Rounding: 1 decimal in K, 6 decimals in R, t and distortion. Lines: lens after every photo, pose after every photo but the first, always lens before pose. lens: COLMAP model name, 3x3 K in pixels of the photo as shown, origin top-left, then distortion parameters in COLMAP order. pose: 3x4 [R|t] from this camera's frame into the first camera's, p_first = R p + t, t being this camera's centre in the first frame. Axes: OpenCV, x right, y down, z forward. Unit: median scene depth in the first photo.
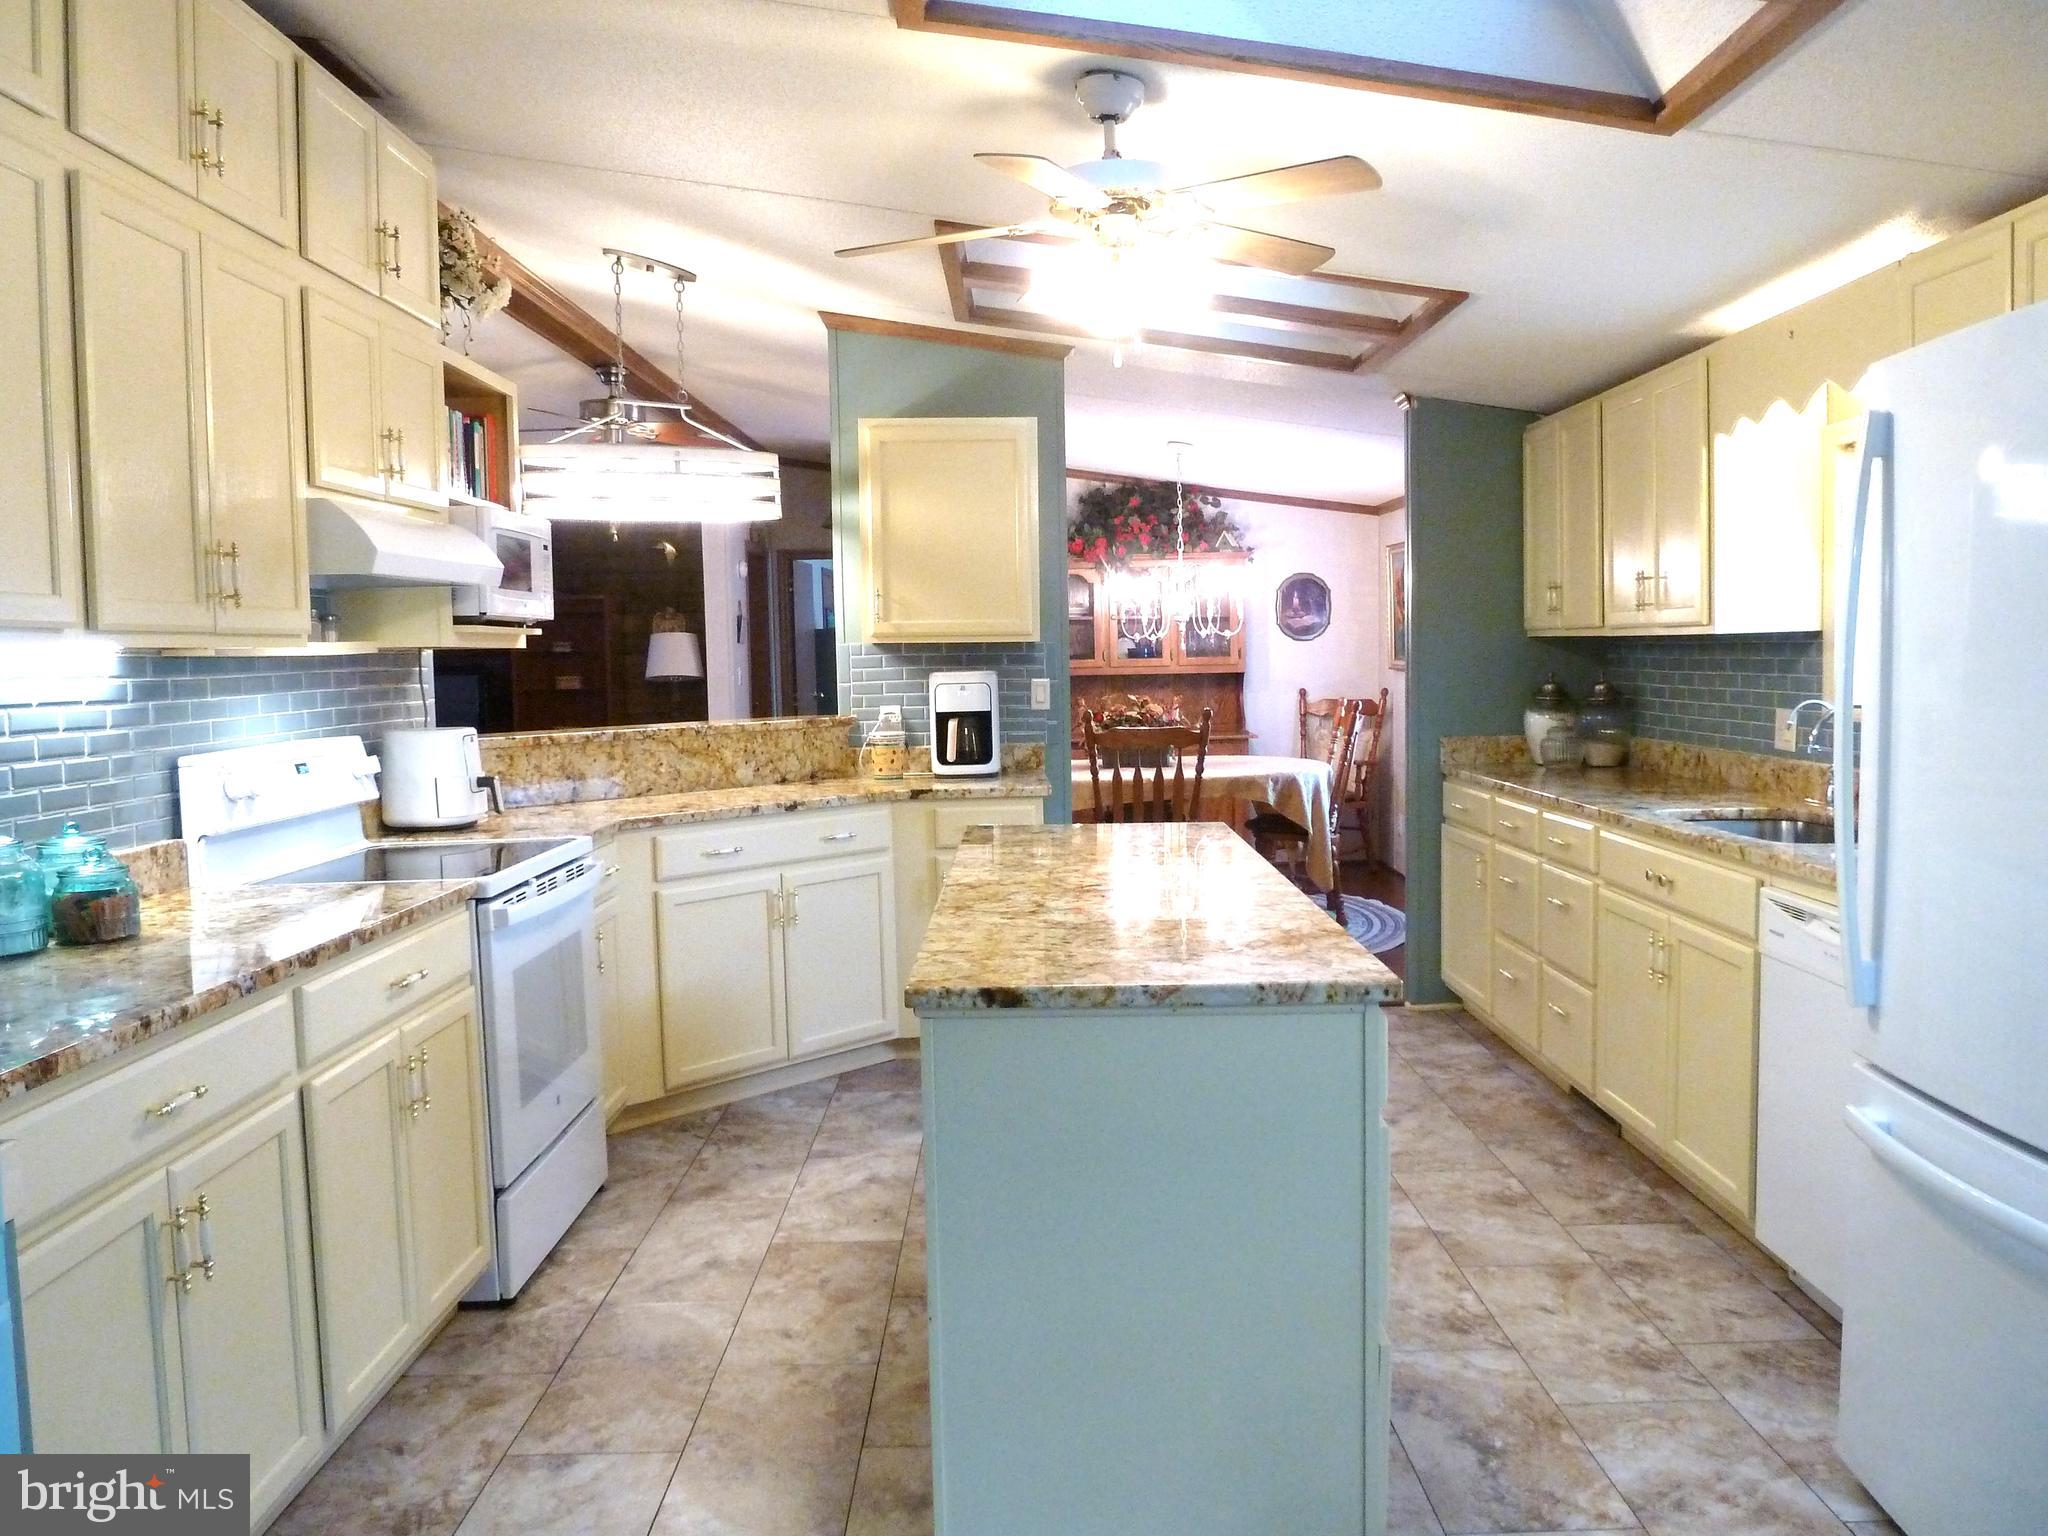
lens RADIAL K [[1516.5, 0, 1027.6], [0, 1516.5, 751.8], [0, 0, 1]] dist [-0.038775, 0.005481]
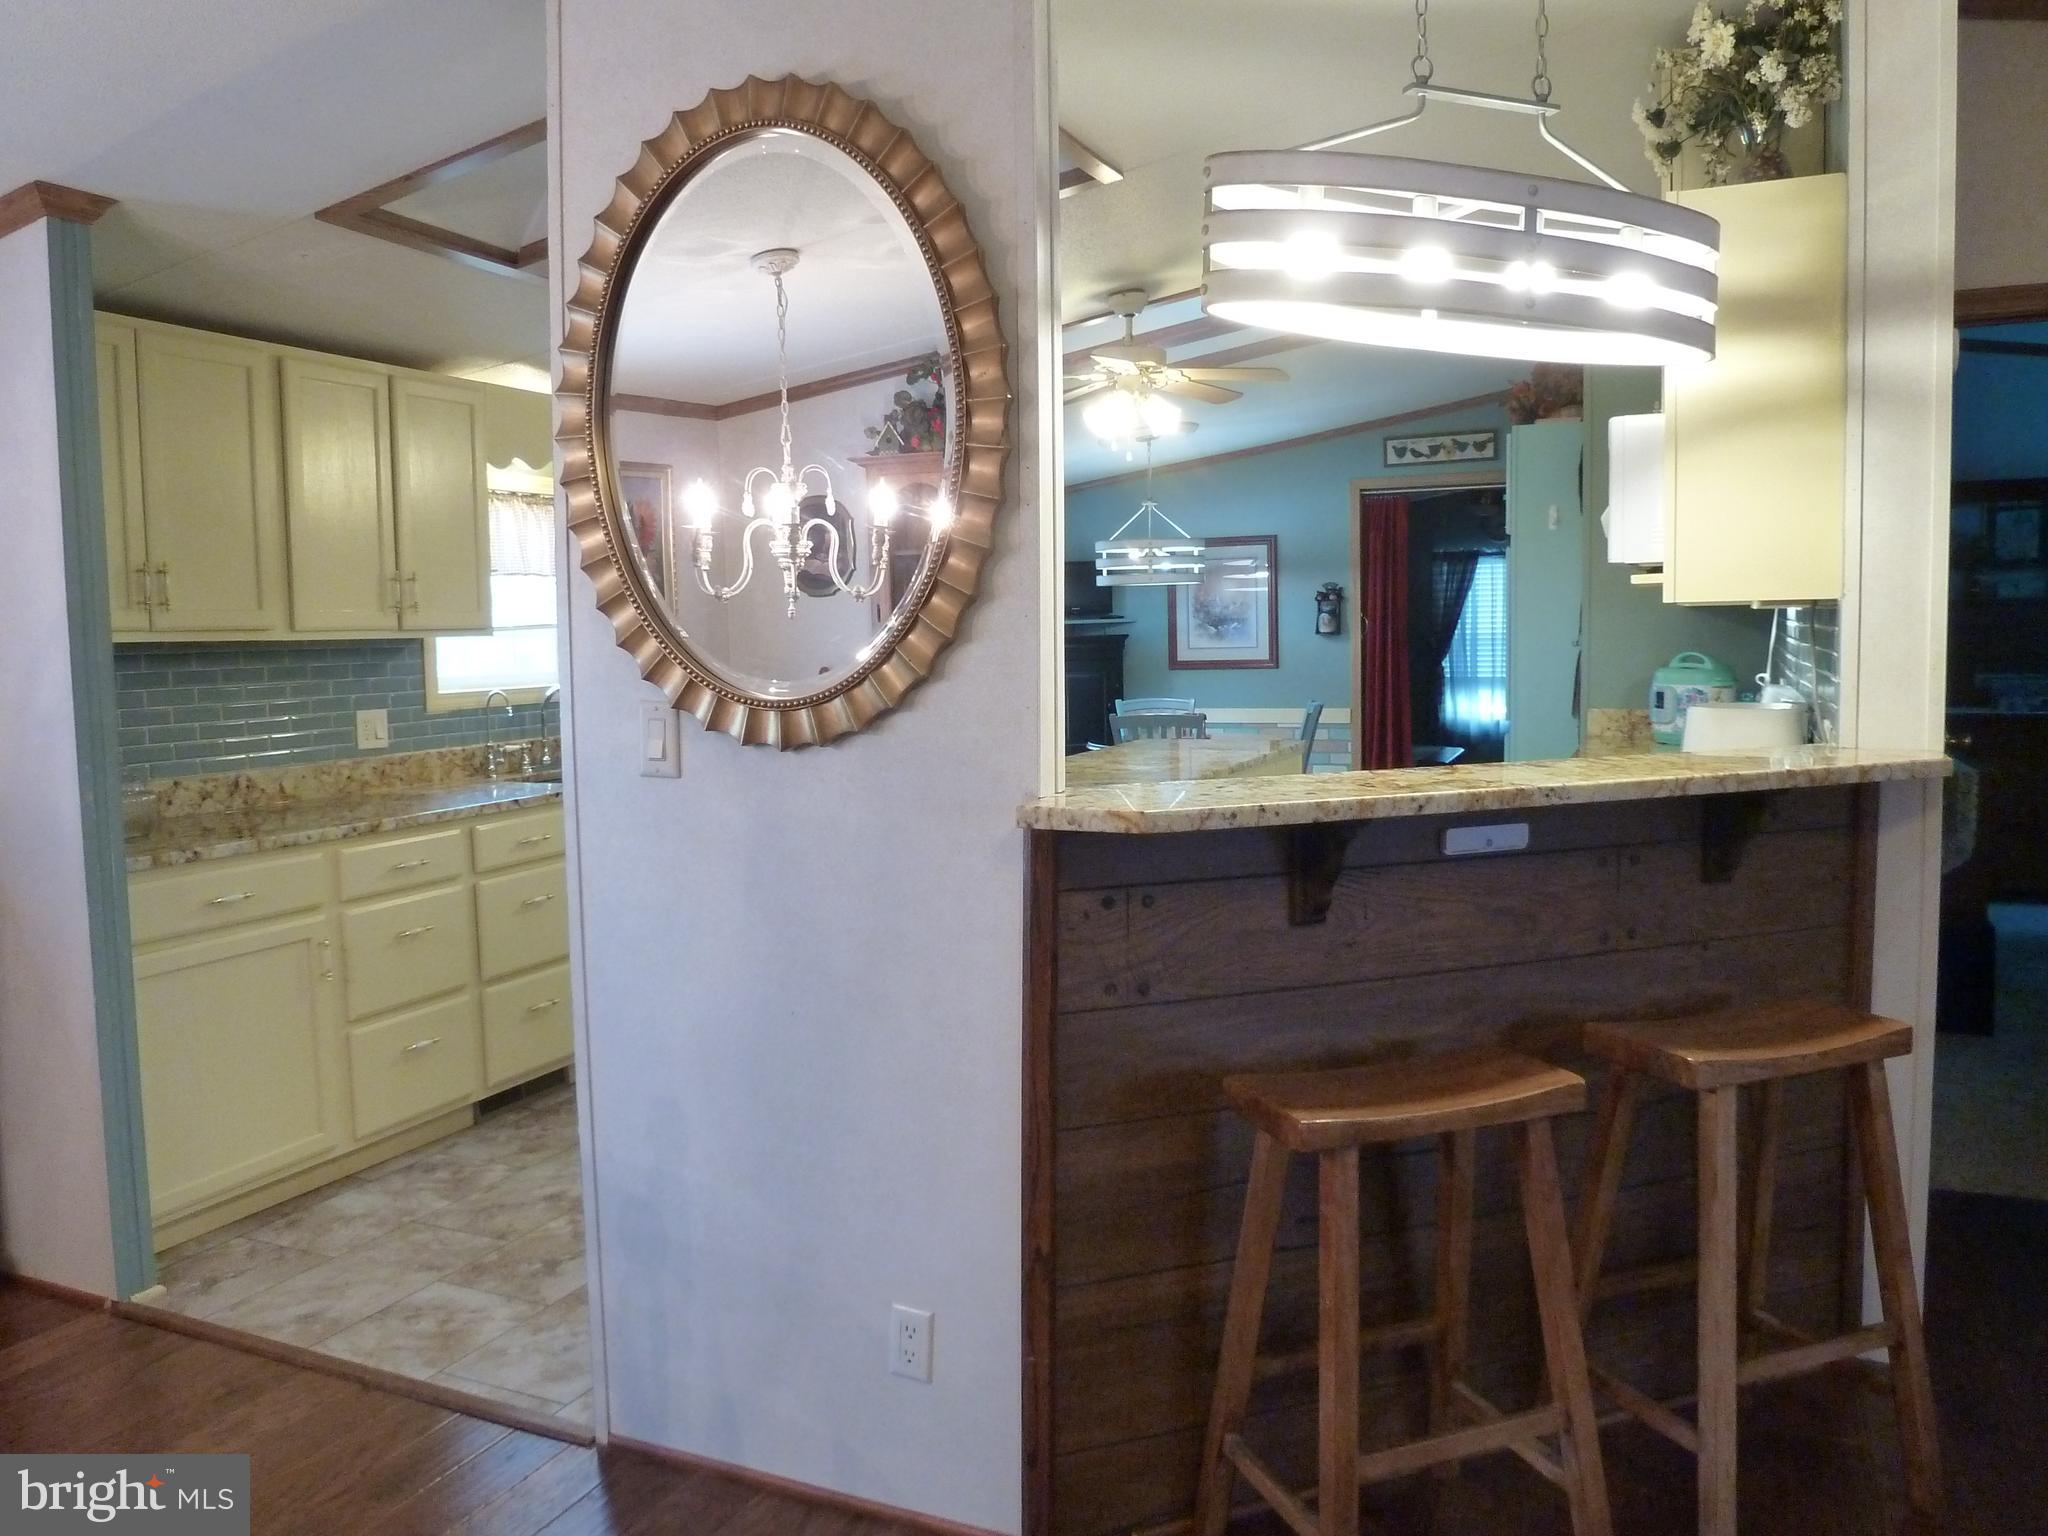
lens RADIAL K [[1516.5, 0, 1018.0], [0, 1516.5, 752.6], [0, 0, 1]] dist [-0.038775, 0.005481]
pose [[-0.908595, 0.002232, 0.417673, -0.335815], [0.064283, 0.988819, 0.134556, -0.104359], [-0.412702, 0.149106, -0.898579, 1.634031]]
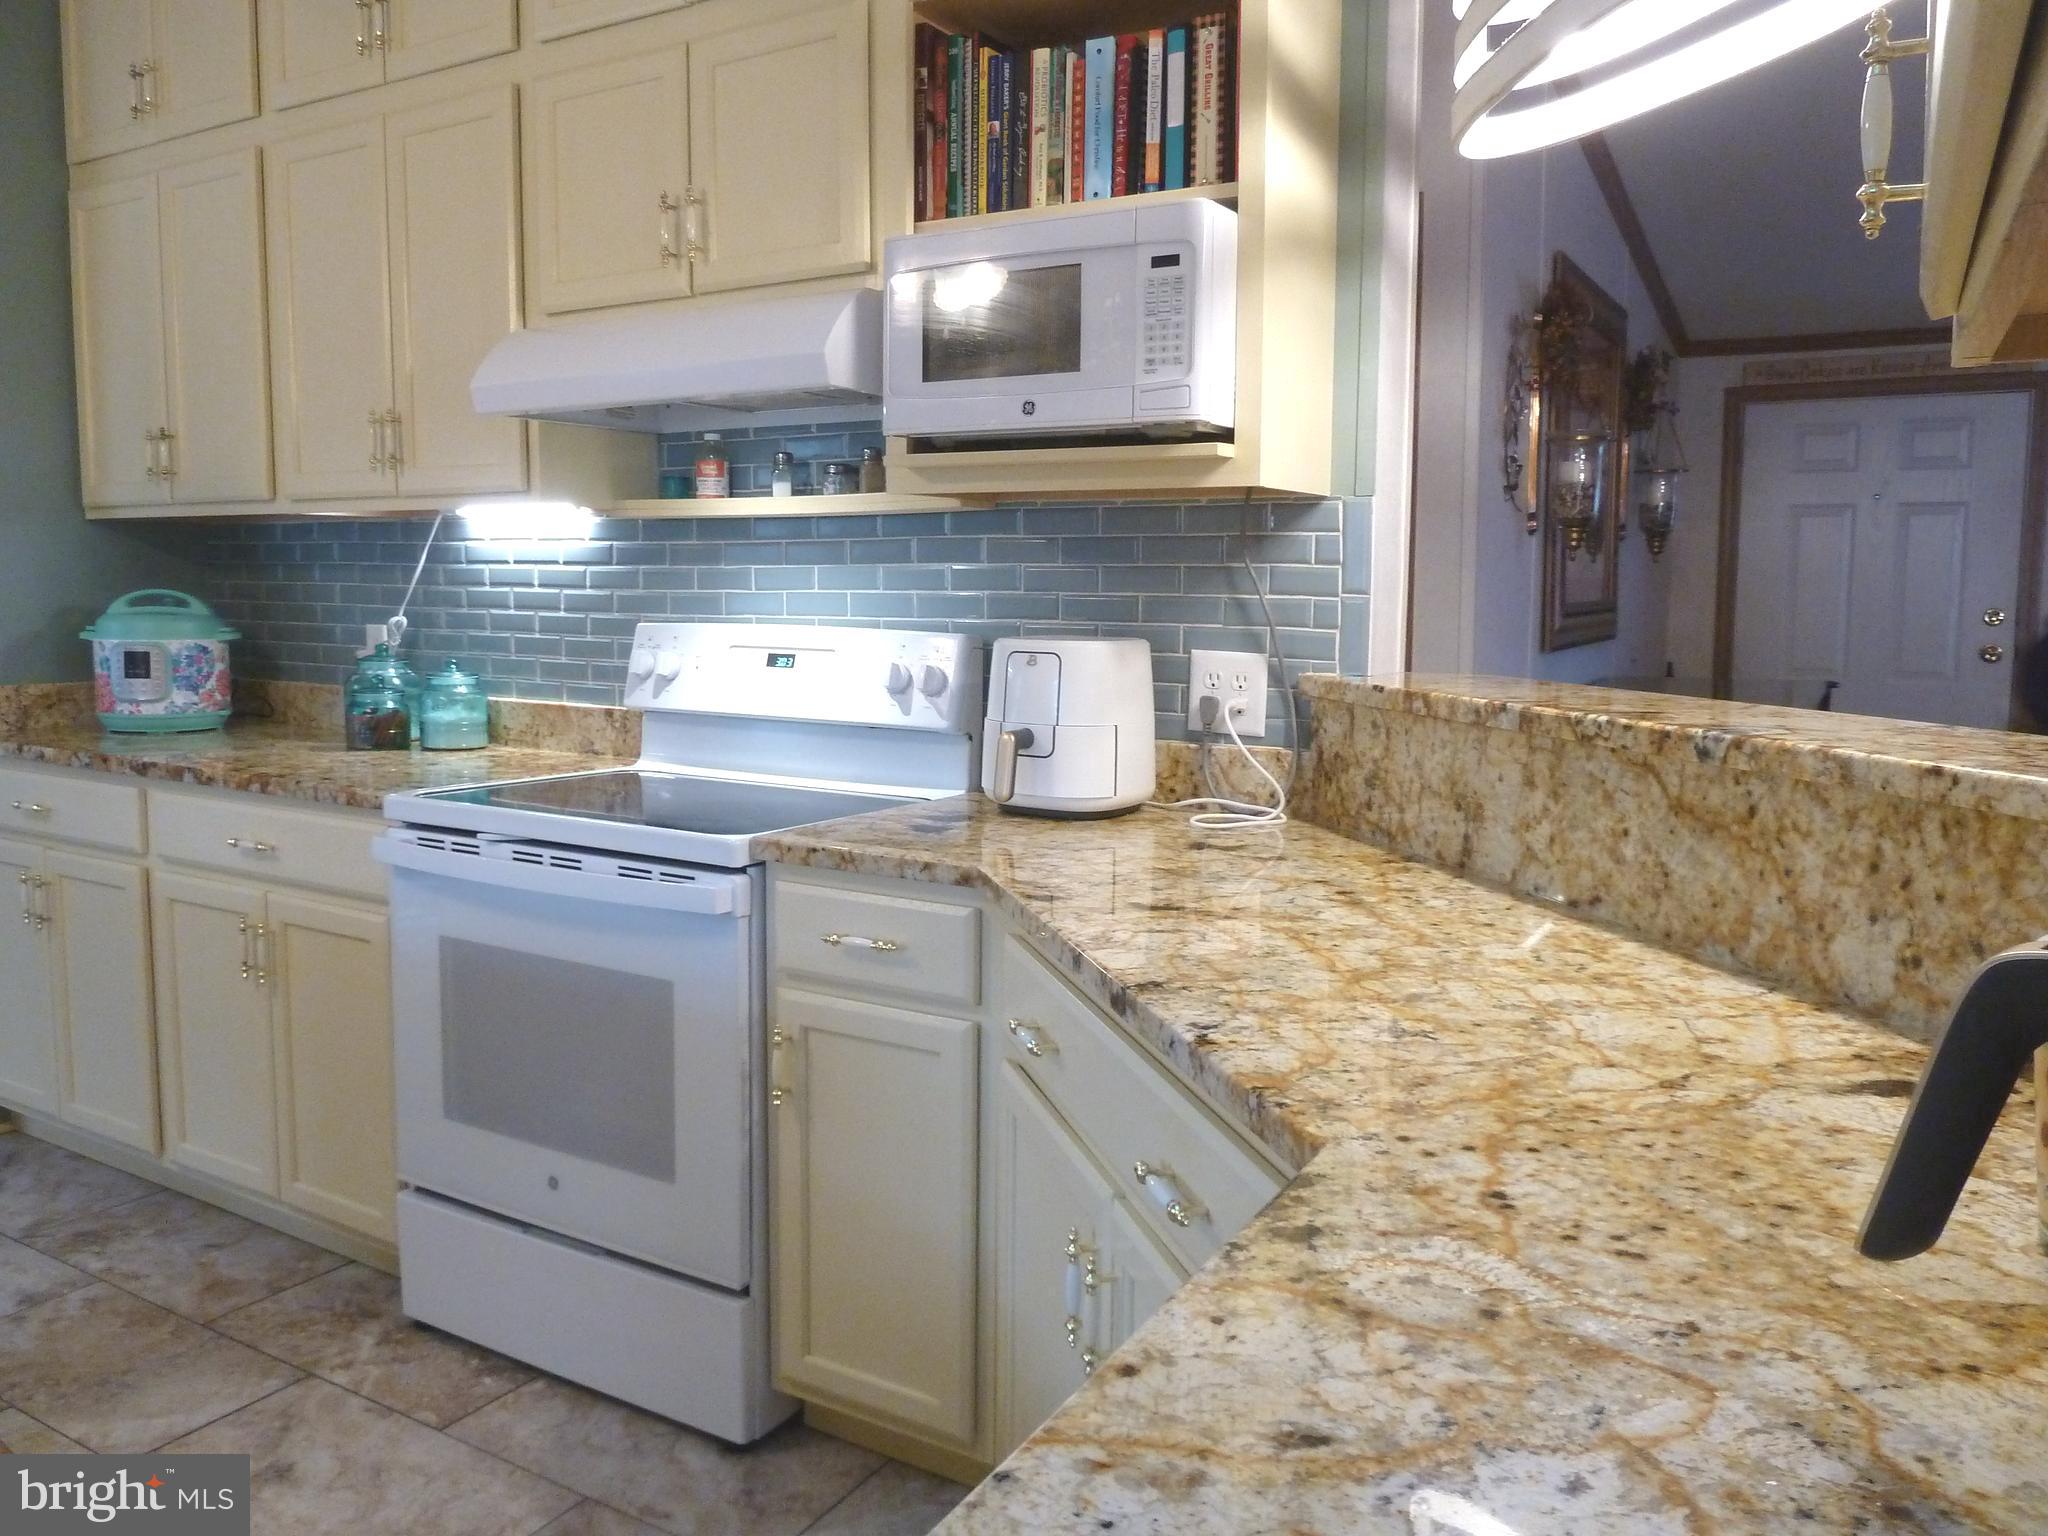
lens RADIAL K [[1516.5, 0, 1030.1], [0, 1516.5, 752.0], [0, 0, 1]] dist [-0.038775, 0.005481]
pose [[-0.504644, 0.109071, -0.856410, 0.098469], [-0.057423, 0.985550, 0.159355, -0.055968], [0.861416, 0.129595, -0.491089, 1.125772]]
